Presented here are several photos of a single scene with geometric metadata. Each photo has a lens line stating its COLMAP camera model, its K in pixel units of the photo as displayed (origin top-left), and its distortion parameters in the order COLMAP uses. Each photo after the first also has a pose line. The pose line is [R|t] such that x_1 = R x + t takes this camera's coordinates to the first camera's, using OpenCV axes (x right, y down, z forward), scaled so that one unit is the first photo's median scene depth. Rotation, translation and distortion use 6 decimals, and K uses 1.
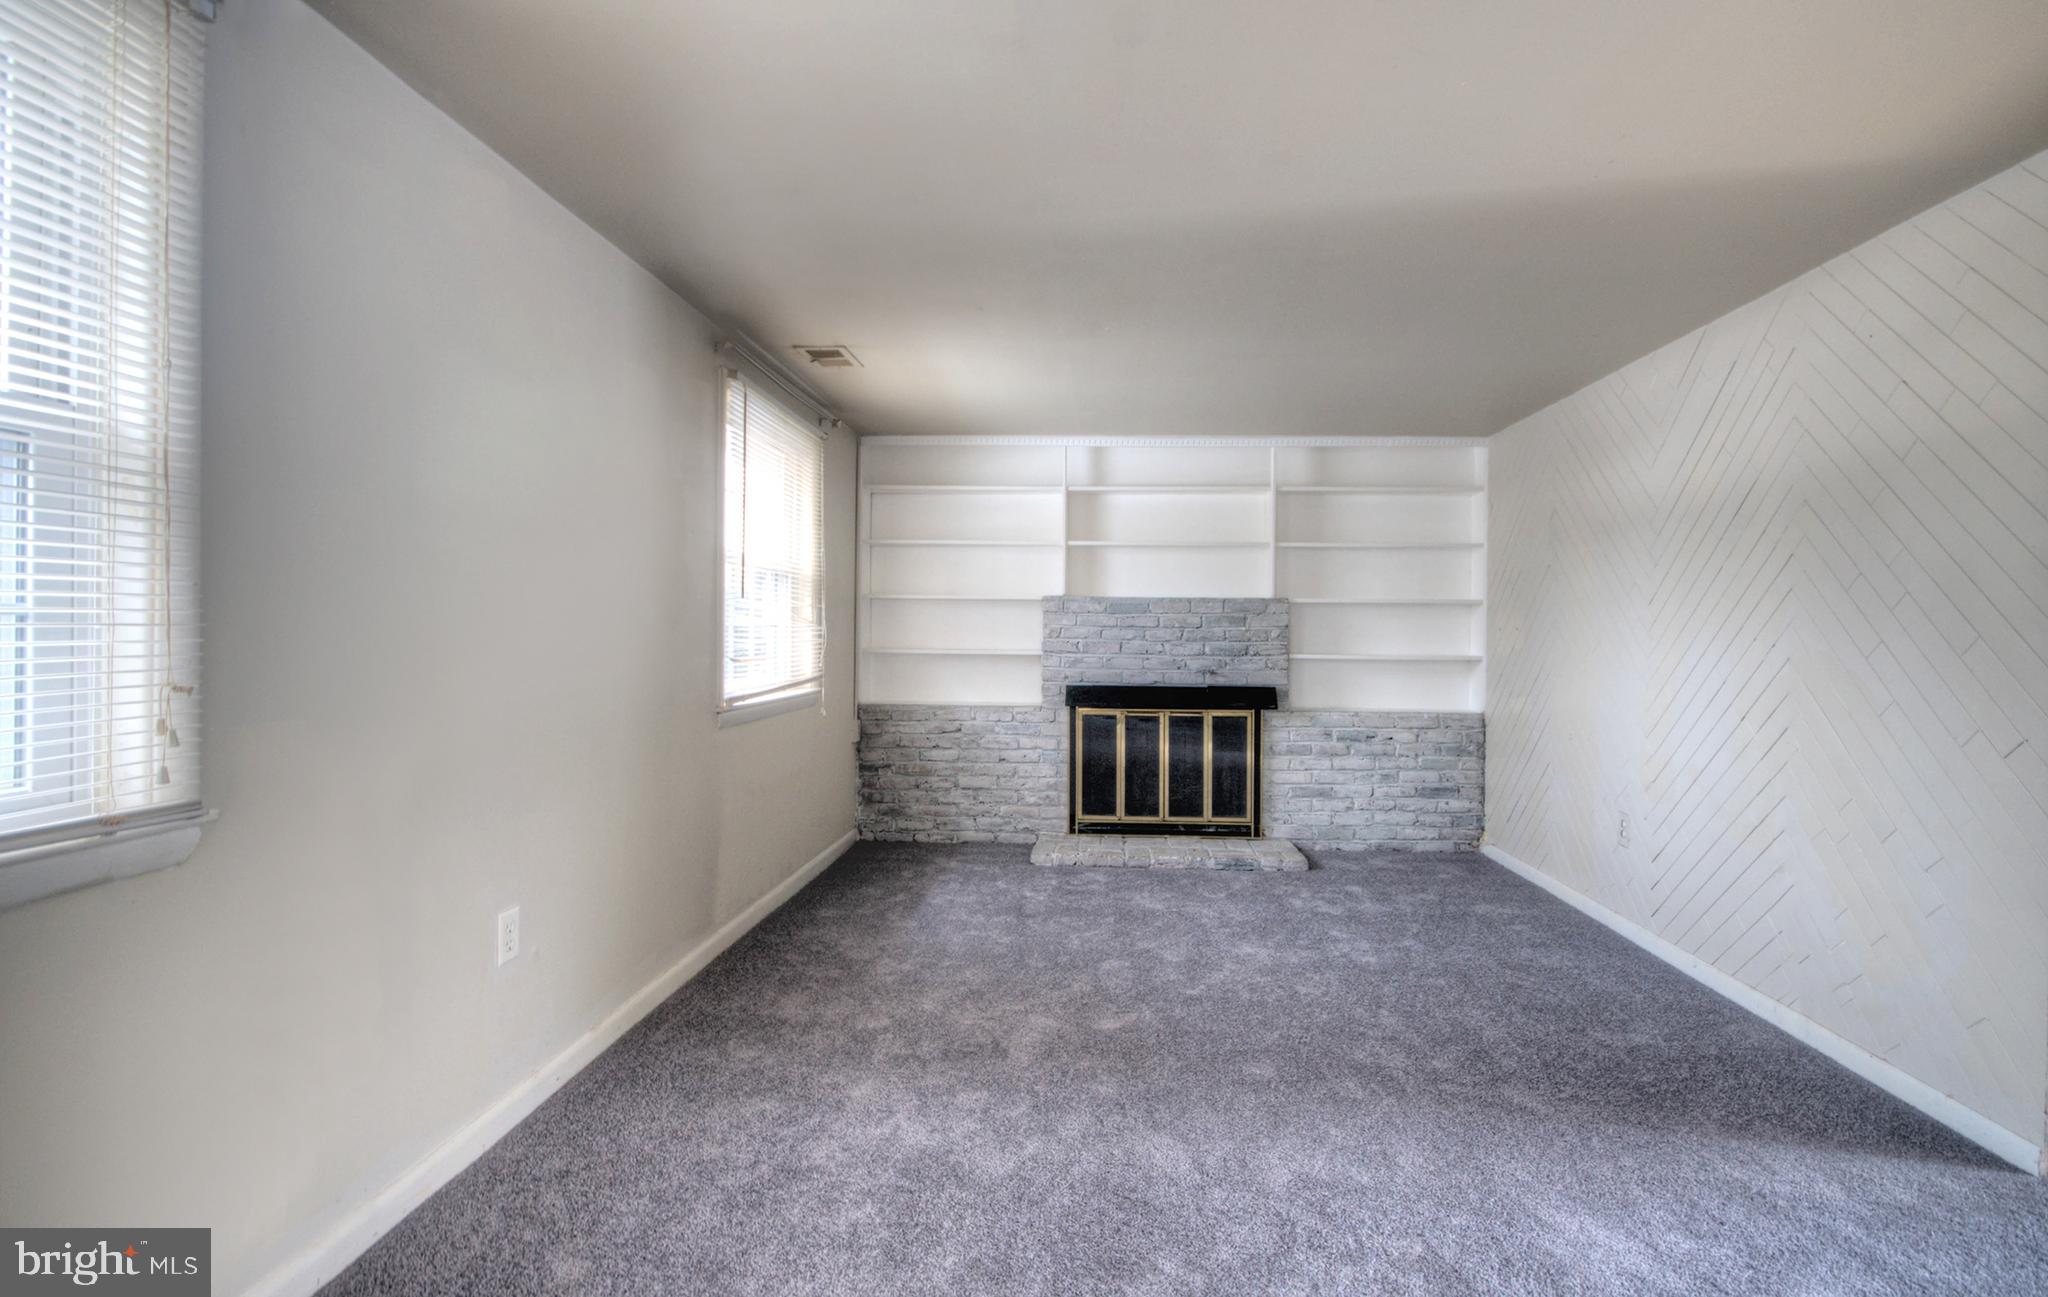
lens RADIAL K [[986.5, 0, 1027.7], [0, 986.5, 643.5], [0, 0, 1]] dist [-0.000360, 0.000607]
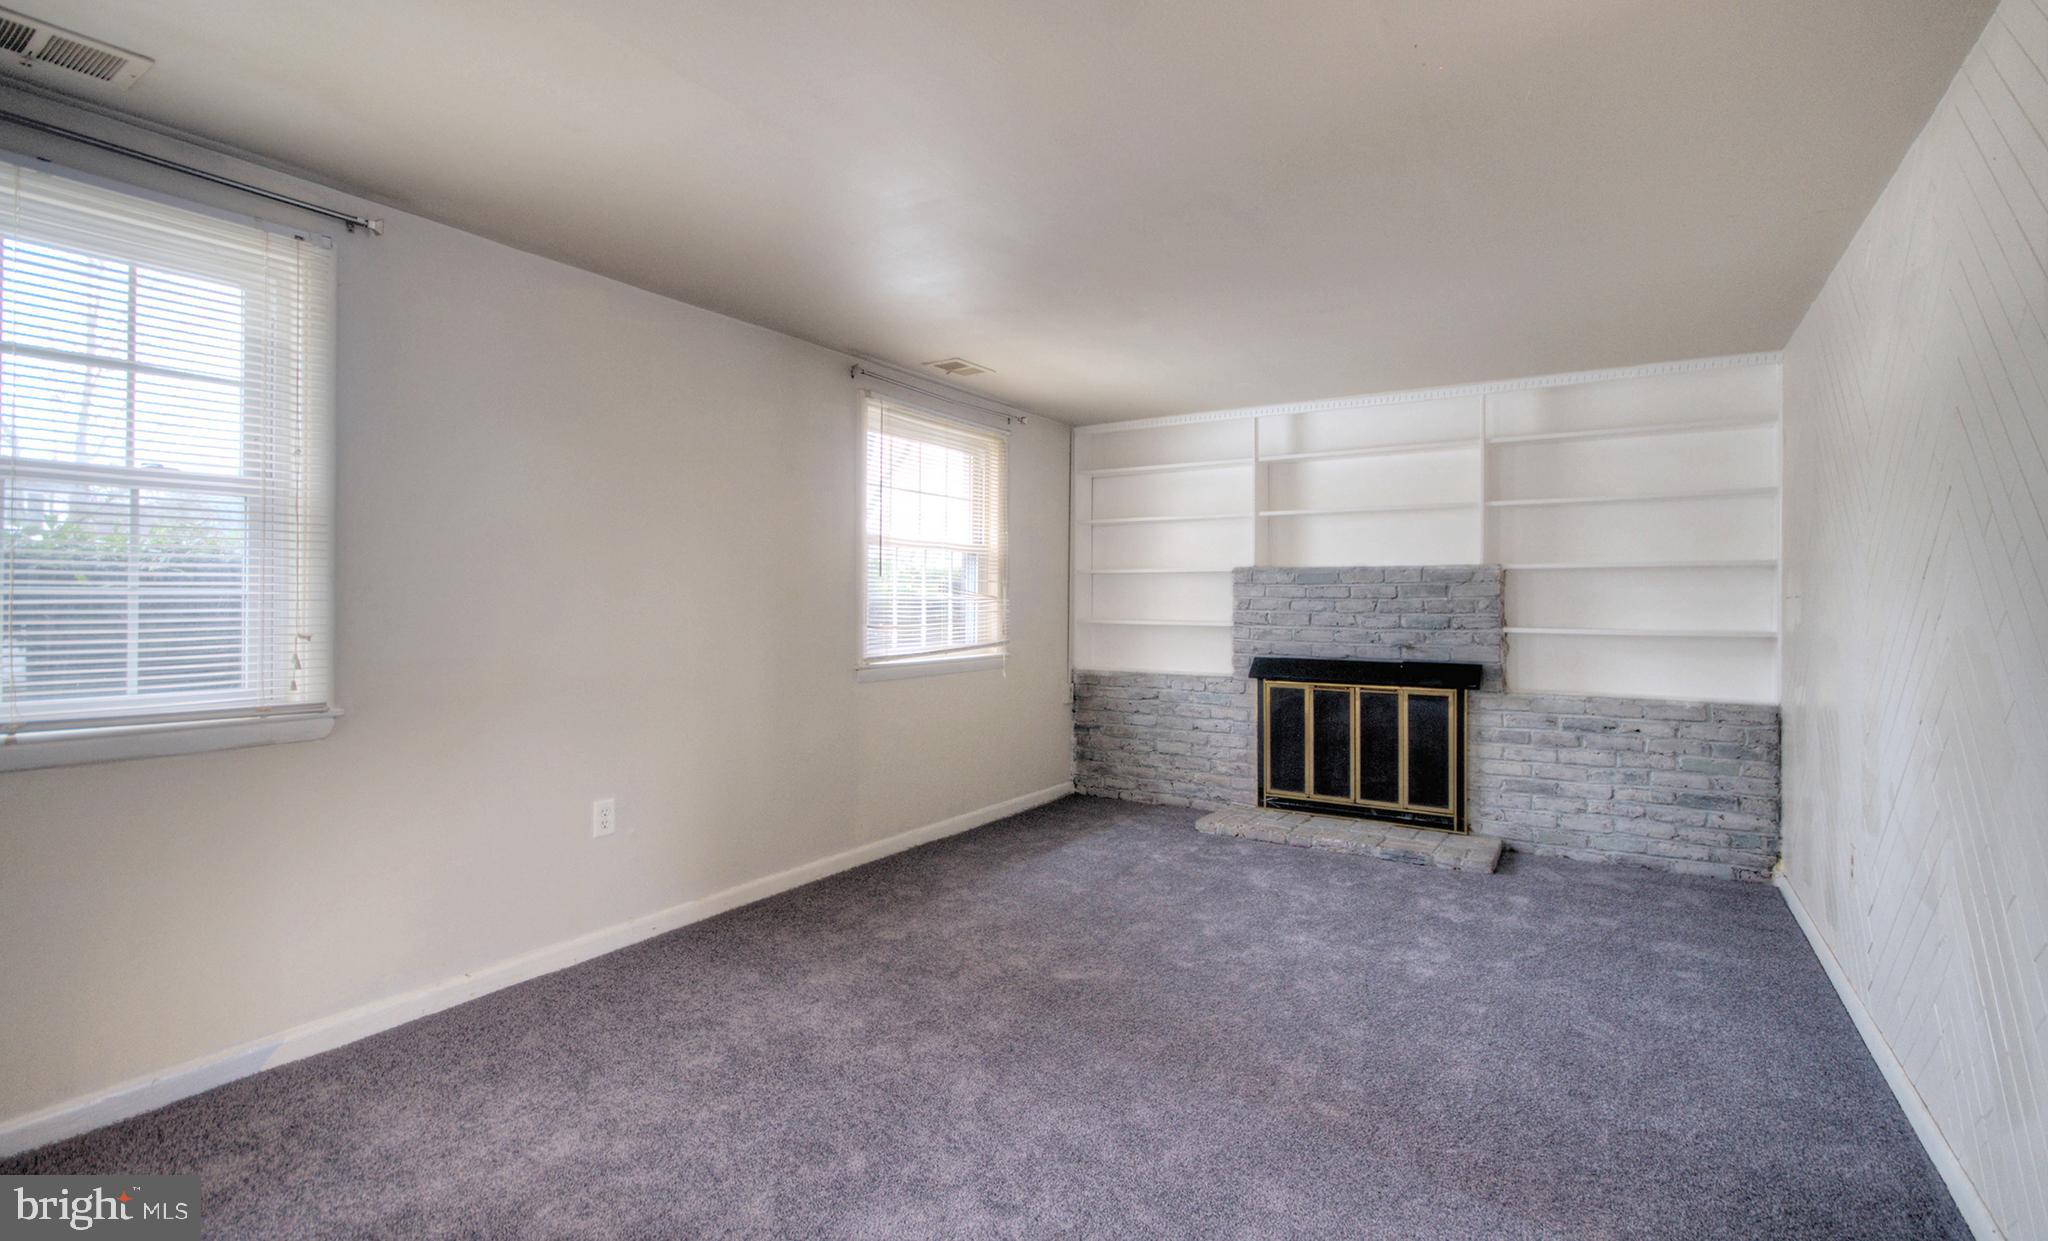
lens RADIAL K [[938.5, 0, 1022.1], [0, 938.5, 613.2], [0, 0, 1]] dist [-0.000323, 0.000030]
pose [[0.864240, 0.000759, -0.503080, 0.318975], [-0.002939, 0.999989, -0.003540, 0.002036], [0.503072, 0.004538, 0.864233, 0.062673]]
